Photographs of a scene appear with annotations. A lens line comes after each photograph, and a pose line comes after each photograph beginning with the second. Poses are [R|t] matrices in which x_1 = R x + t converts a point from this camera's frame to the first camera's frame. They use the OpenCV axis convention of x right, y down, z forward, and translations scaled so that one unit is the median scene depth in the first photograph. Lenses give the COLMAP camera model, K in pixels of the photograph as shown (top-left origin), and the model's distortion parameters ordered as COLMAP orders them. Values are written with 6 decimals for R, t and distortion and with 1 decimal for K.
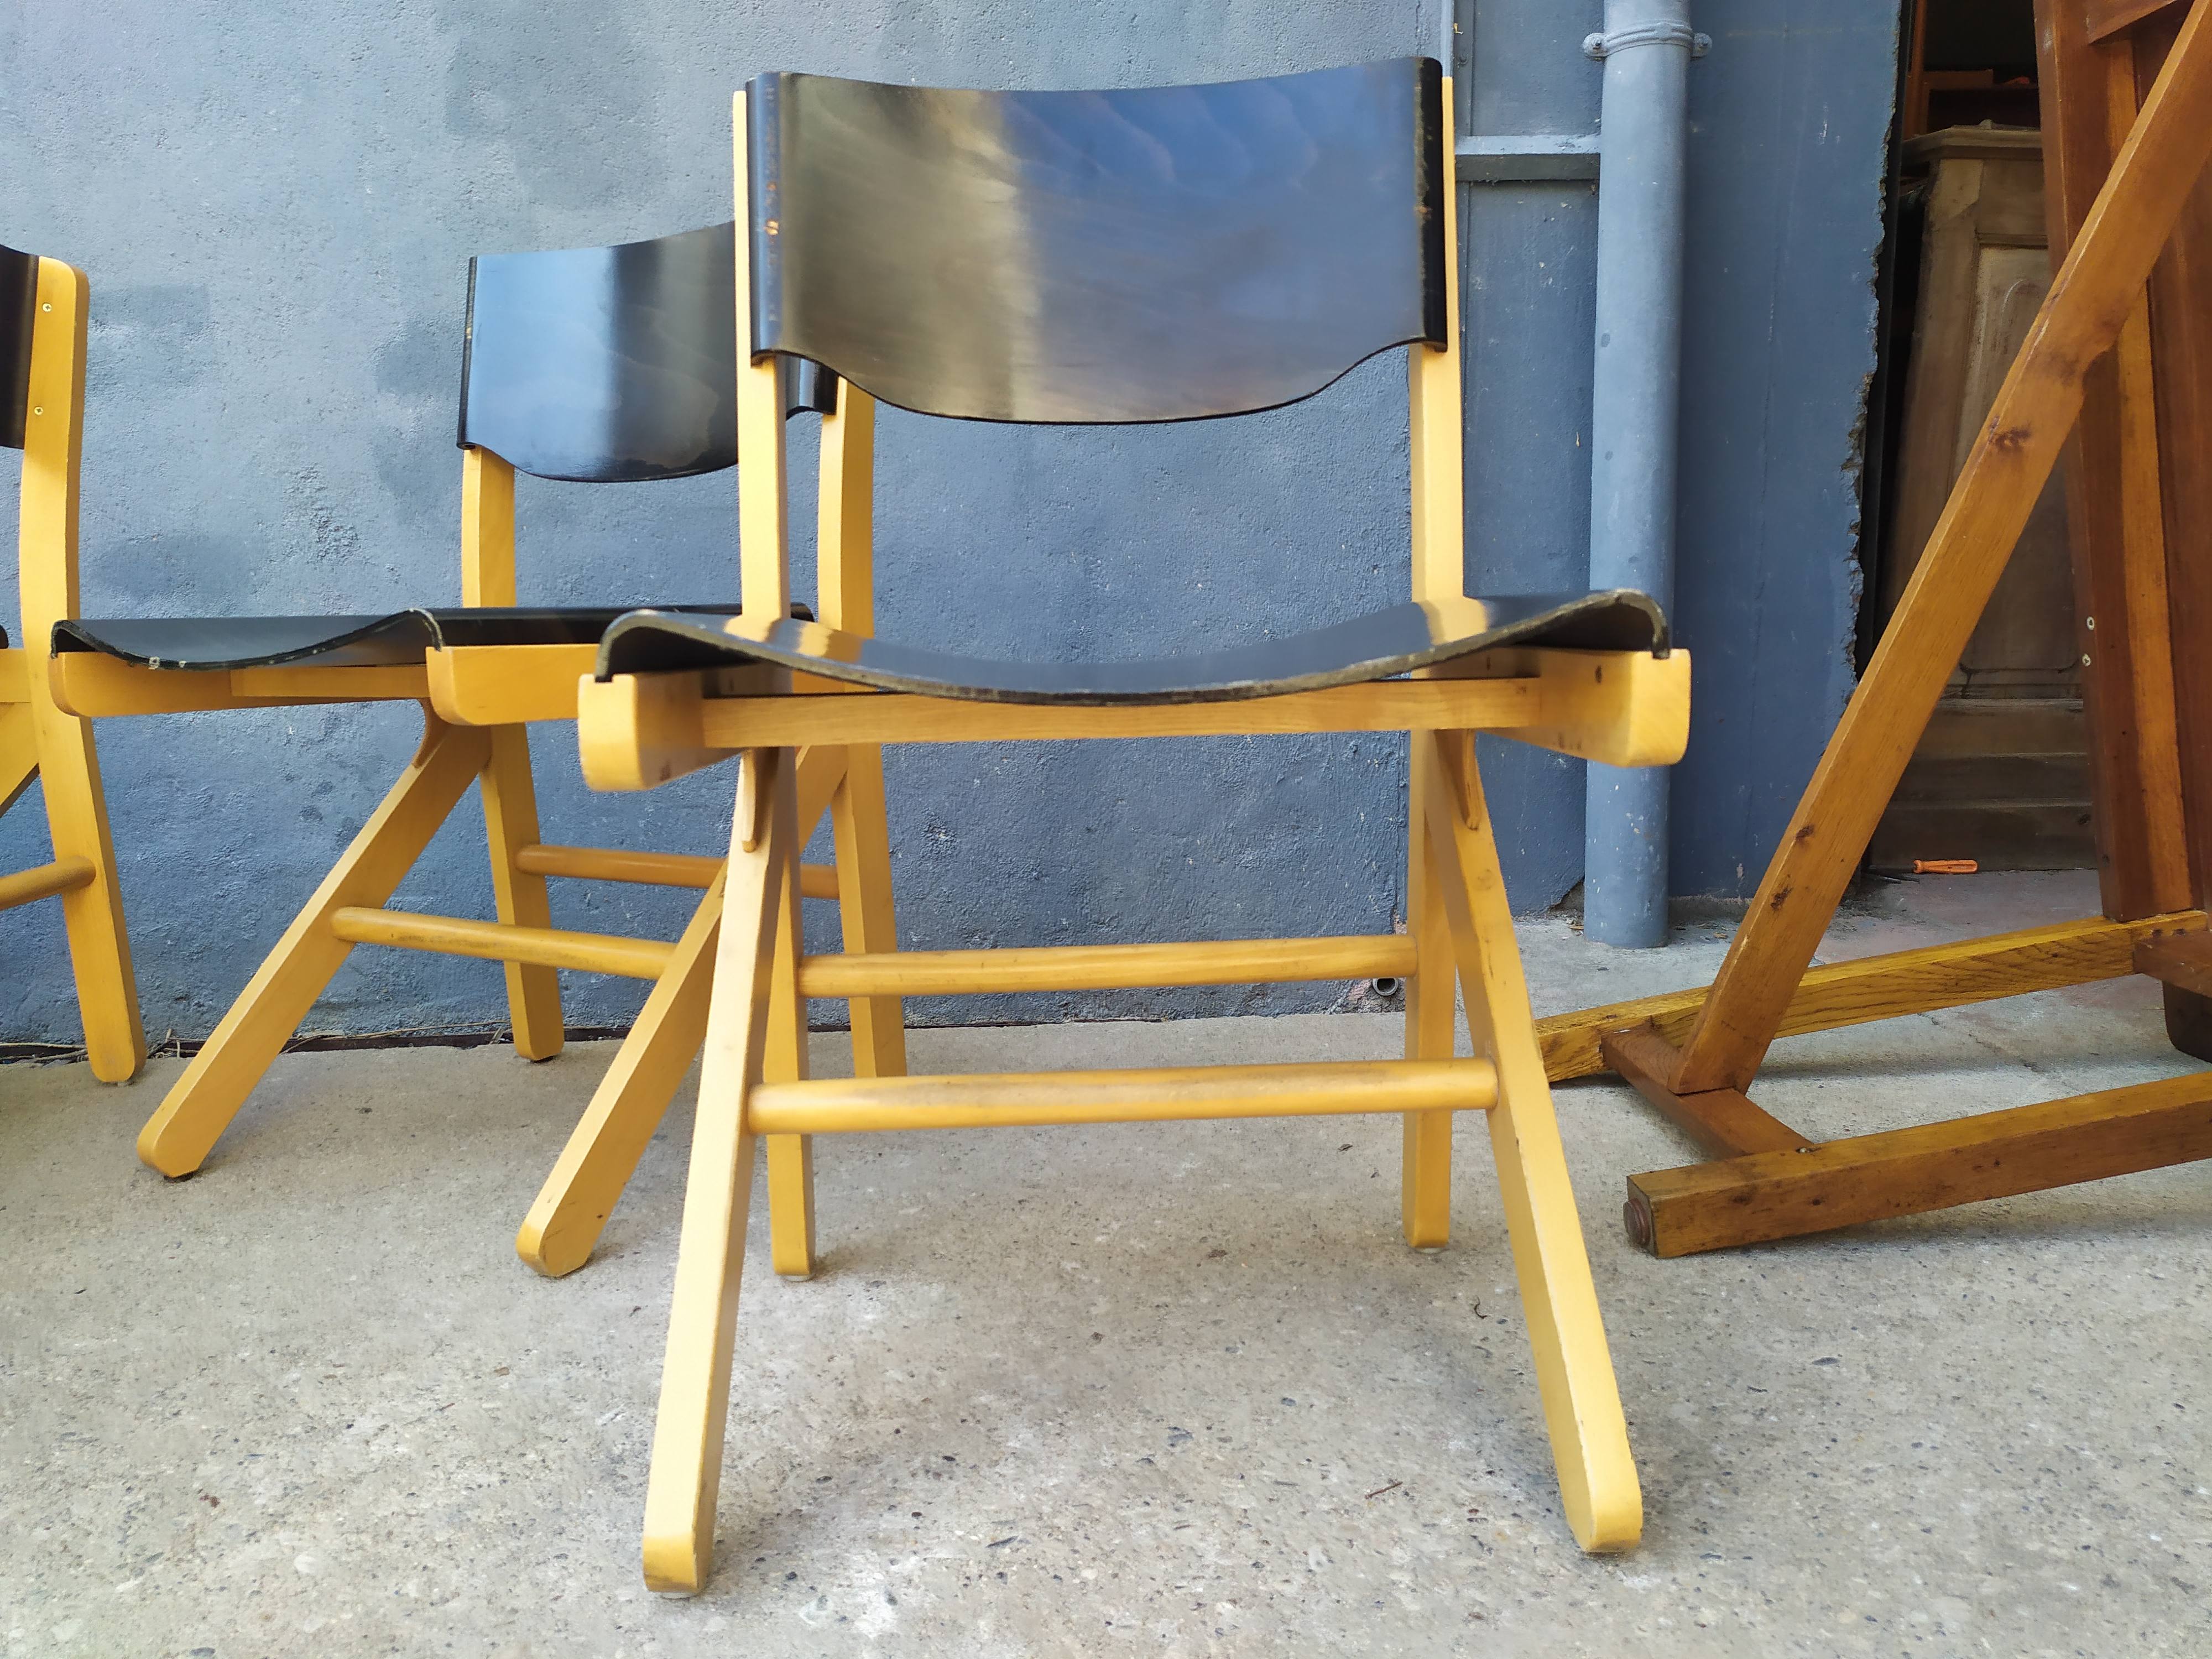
lens RADIAL K [[1712.1, 0, 1102.3], [0, 1712.1, 838.5], [0, 0, 1]] dist [0.049389, -0.037869]
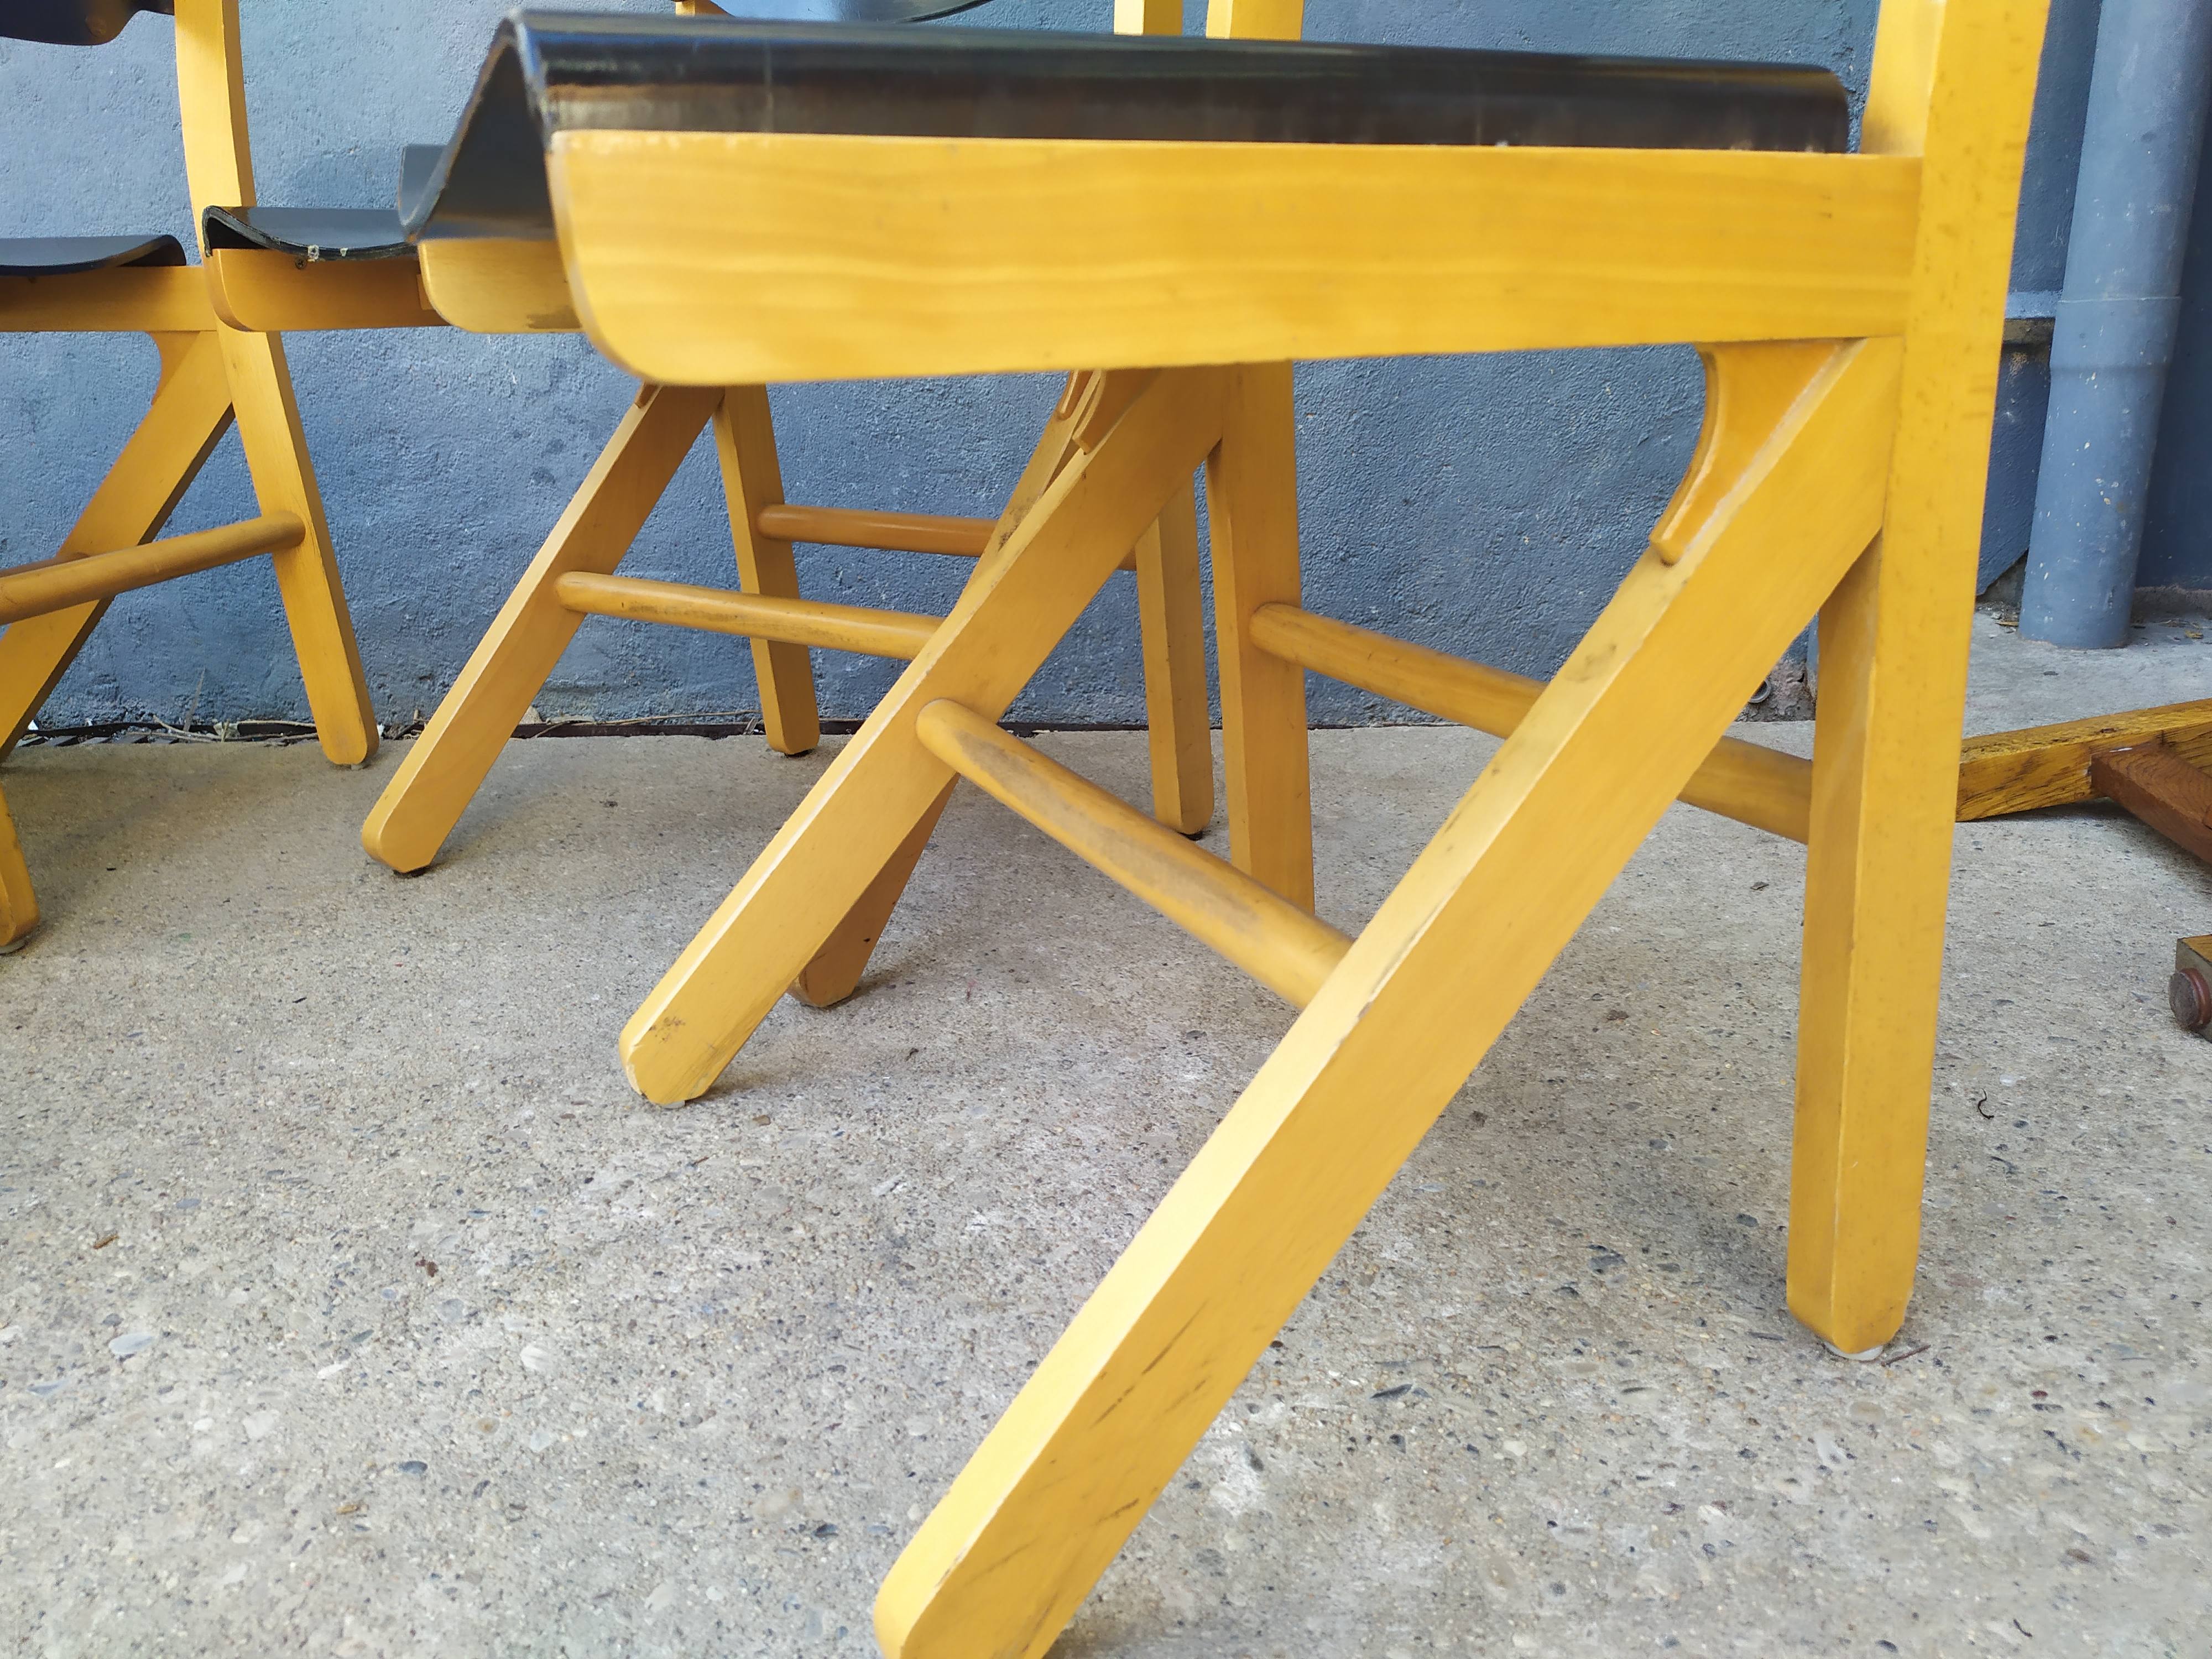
lens RADIAL K [[1712.1, 0, 1152.8], [0, 1712.1, 919.1], [0, 0, 1]] dist [0.049389, -0.037869]
pose [[0.993482, 0.033983, -0.108808, -0.067942], [-0.009694, 0.976258, 0.216393, 0.028205], [0.113578, -0.213928, 0.970224, 0.222503]]
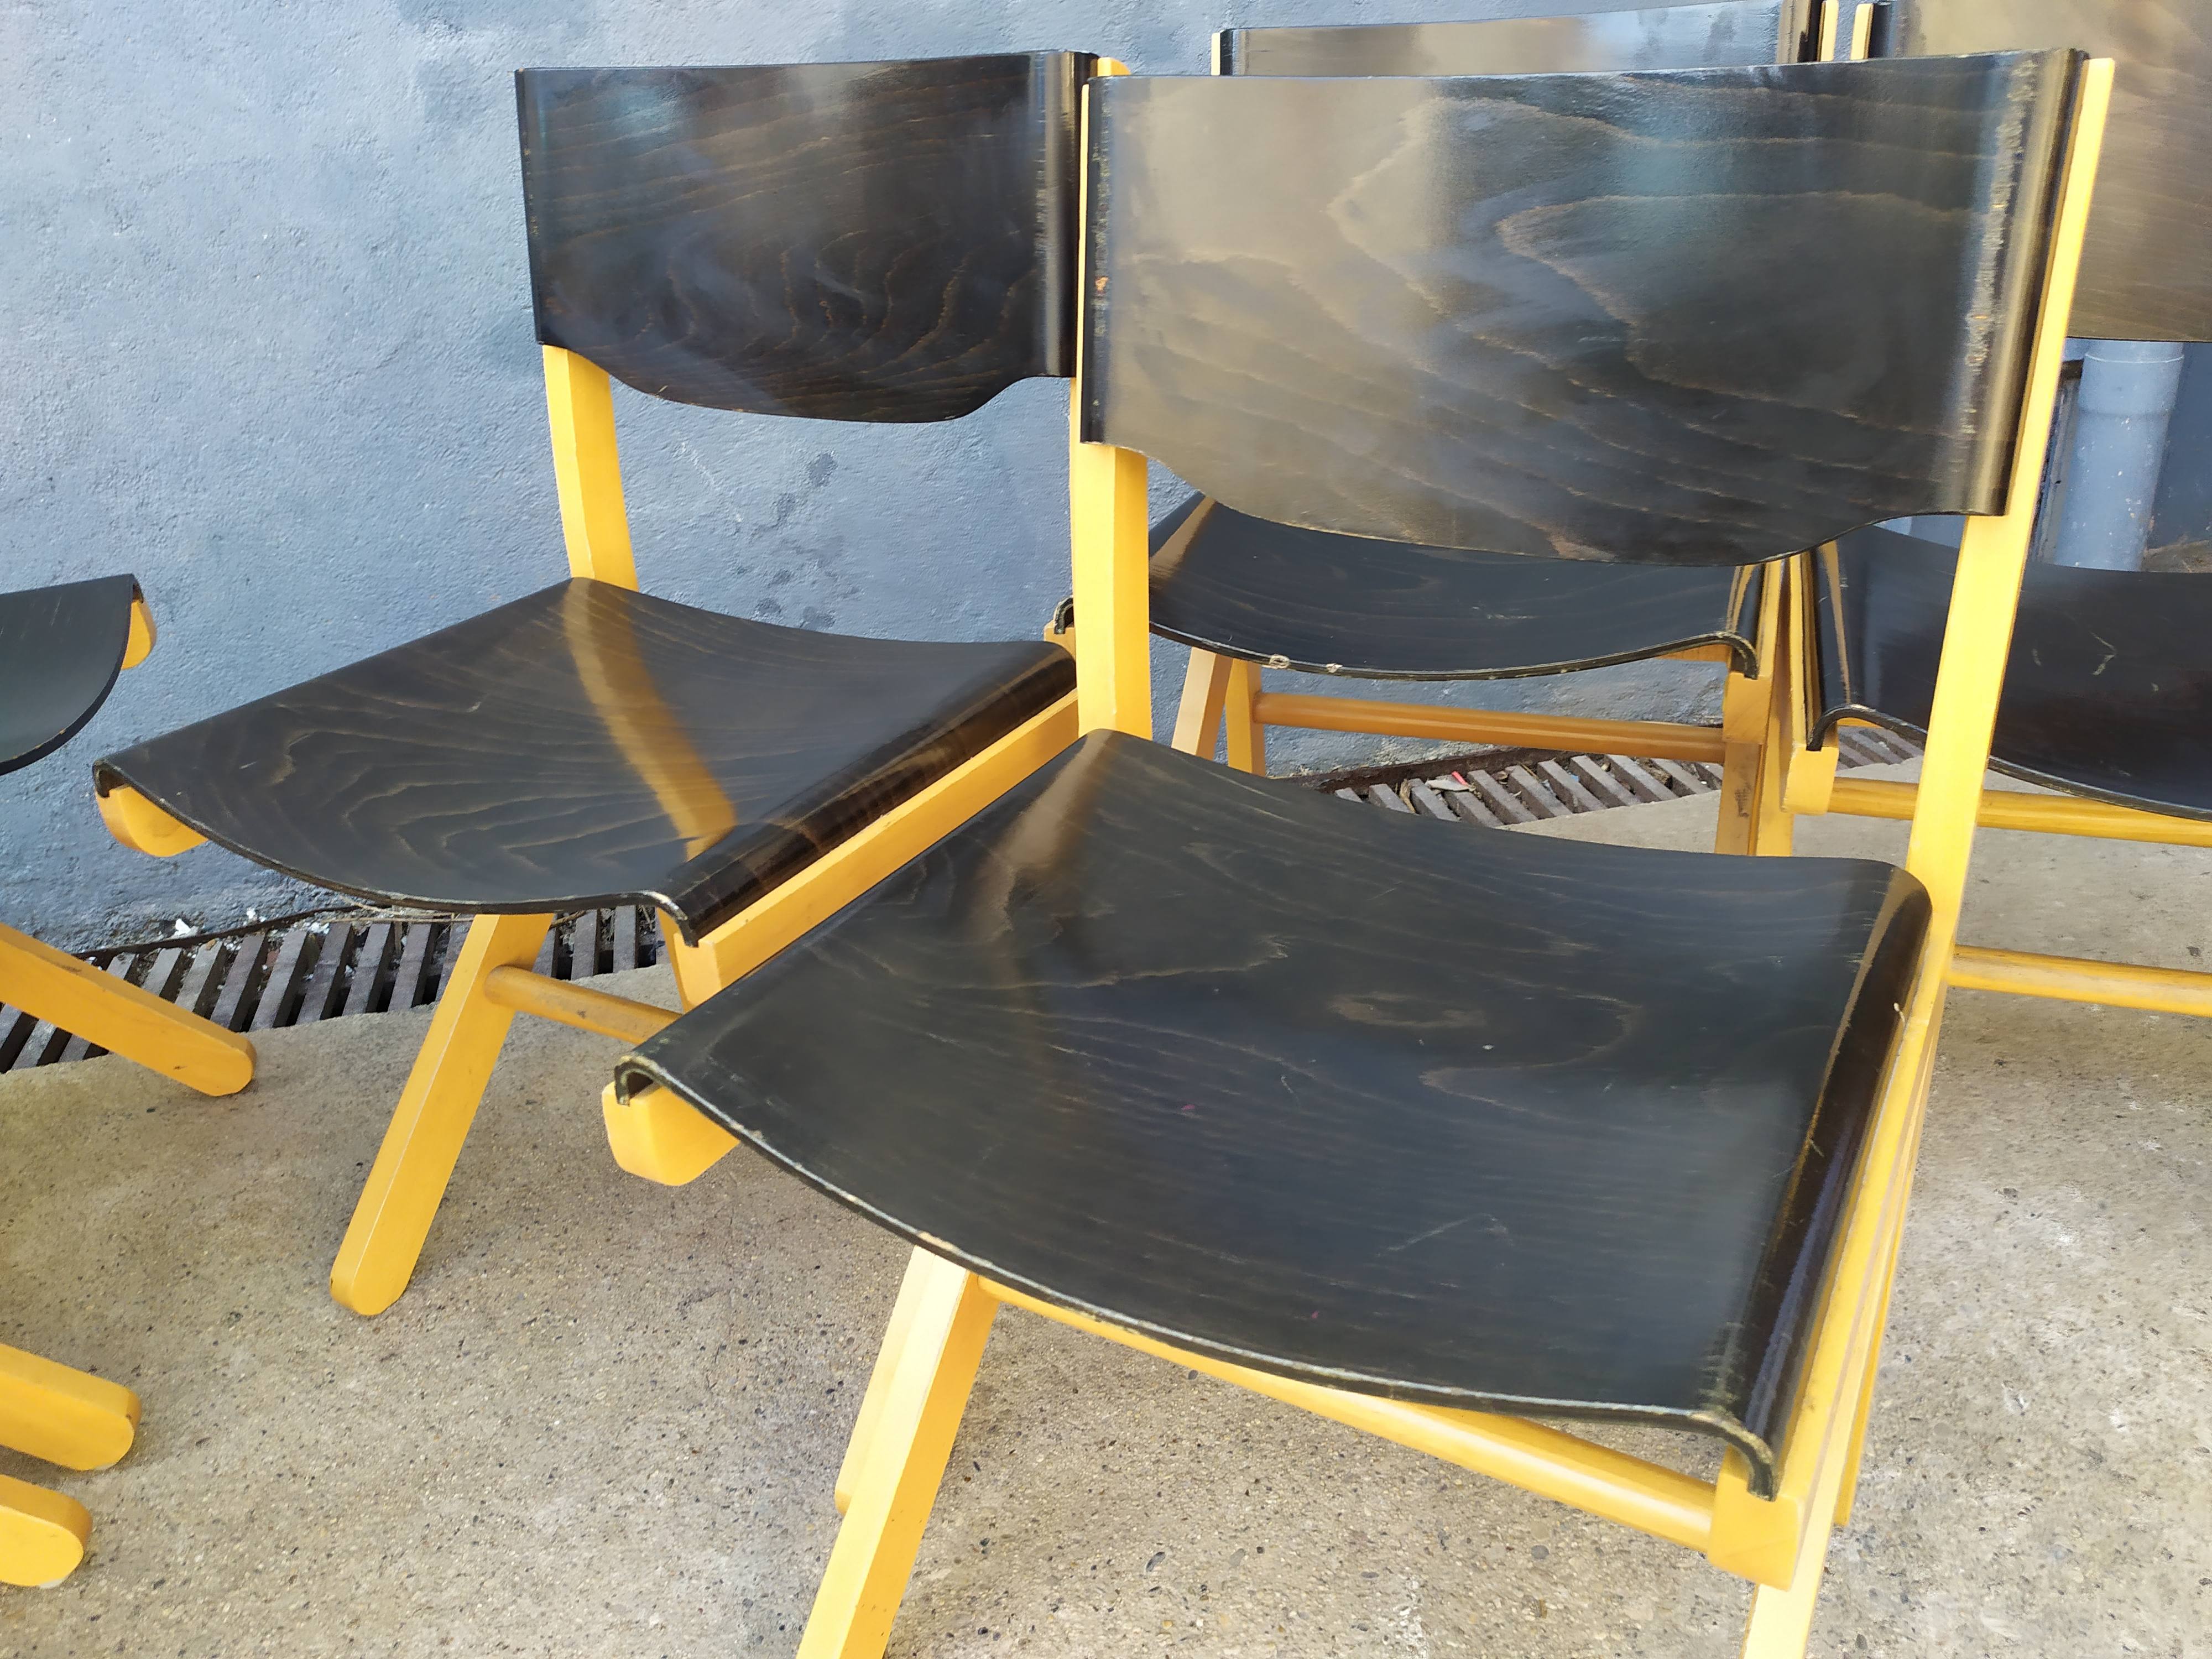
lens RADIAL K [[1712.1, 0, 1205.8], [0, 1712.1, 853.6], [0, 0, 1]] dist [0.049389, -0.037869]
pose [[0.976361, -0.120818, 0.179227, -0.864977], [0.058208, 0.945529, 0.320292, -0.350682], [-0.208161, -0.302288, 0.930210, 0.164900]]
